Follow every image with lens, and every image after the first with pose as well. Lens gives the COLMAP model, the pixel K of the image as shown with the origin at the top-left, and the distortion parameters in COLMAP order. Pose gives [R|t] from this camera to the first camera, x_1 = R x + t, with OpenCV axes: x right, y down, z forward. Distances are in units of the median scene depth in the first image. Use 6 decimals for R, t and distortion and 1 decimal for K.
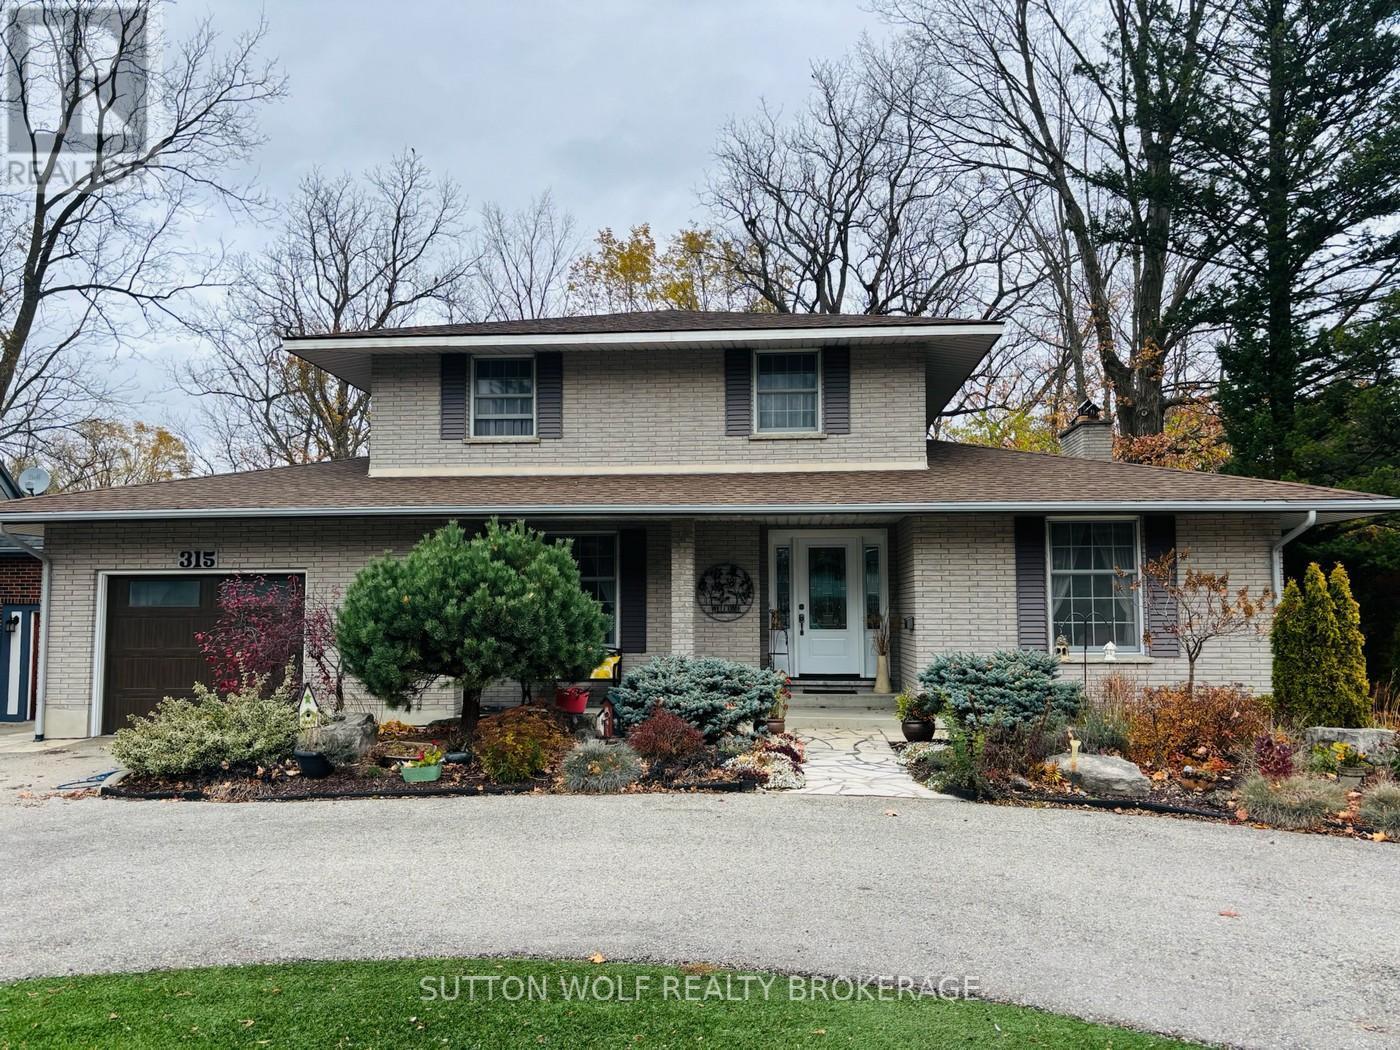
lens RADIAL K [[1007.5, 0, 700.0], [0, 1007.5, 525.0], [0, 0, 1]] dist [0.069697, -0.080358]
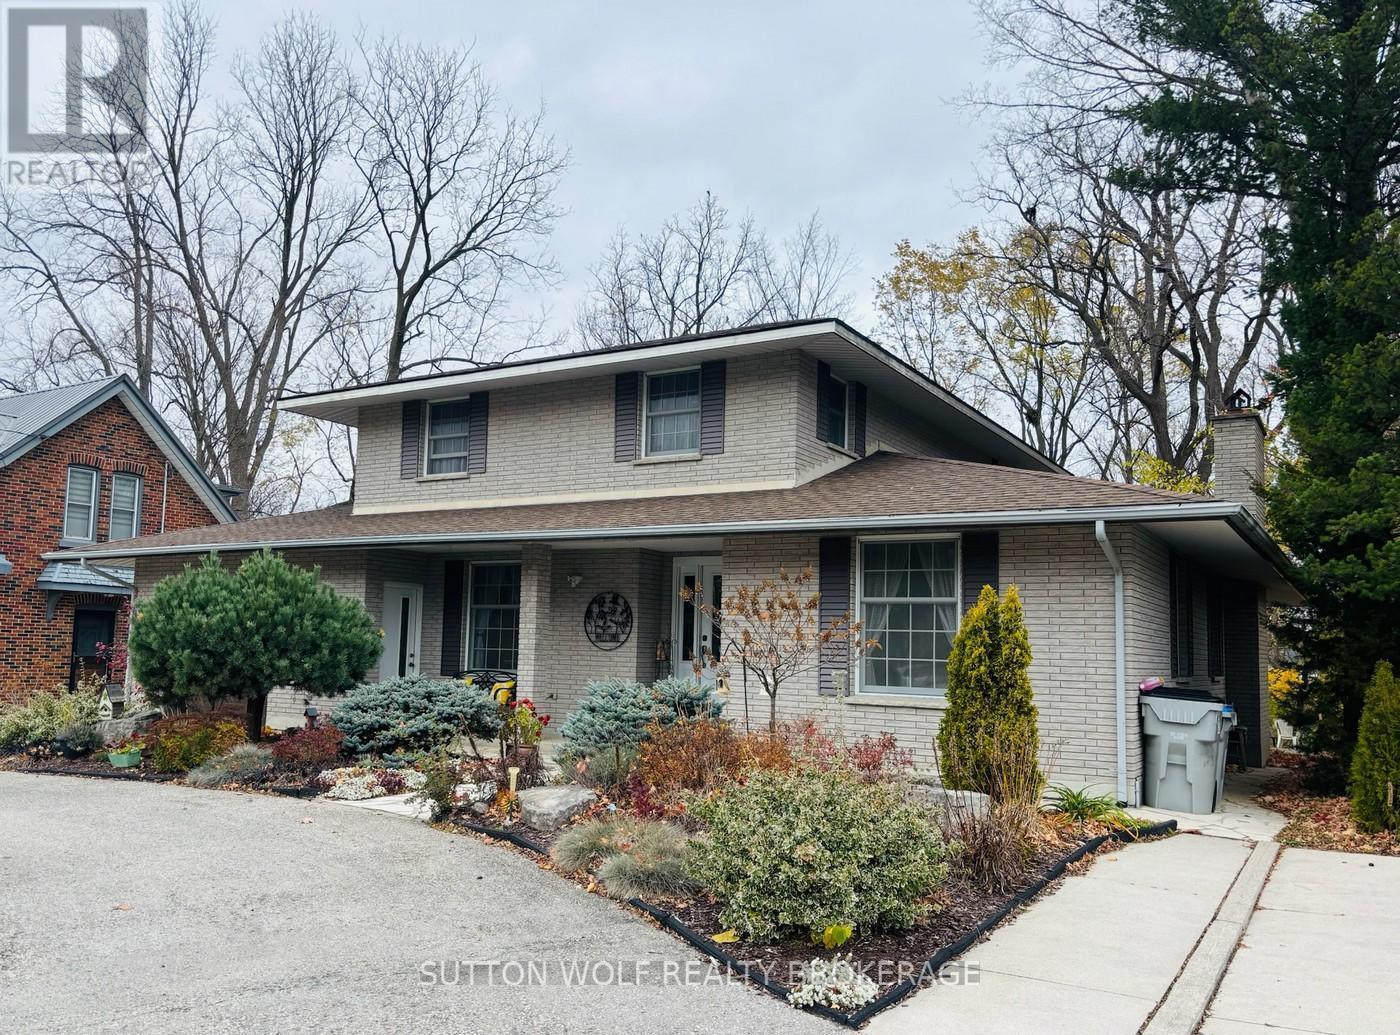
lens RADIAL K [[1080.9, 0, 700.4], [0, 1080.9, 544.4], [0, 0, 1]] dist [0.031571, 0.002789]
pose [[0.892550, -0.018678, -0.450562, 0.579933], [0.010835, 0.999742, -0.019981, 0.013964], [0.450819, 0.012952, 0.892522, 0.095127]]
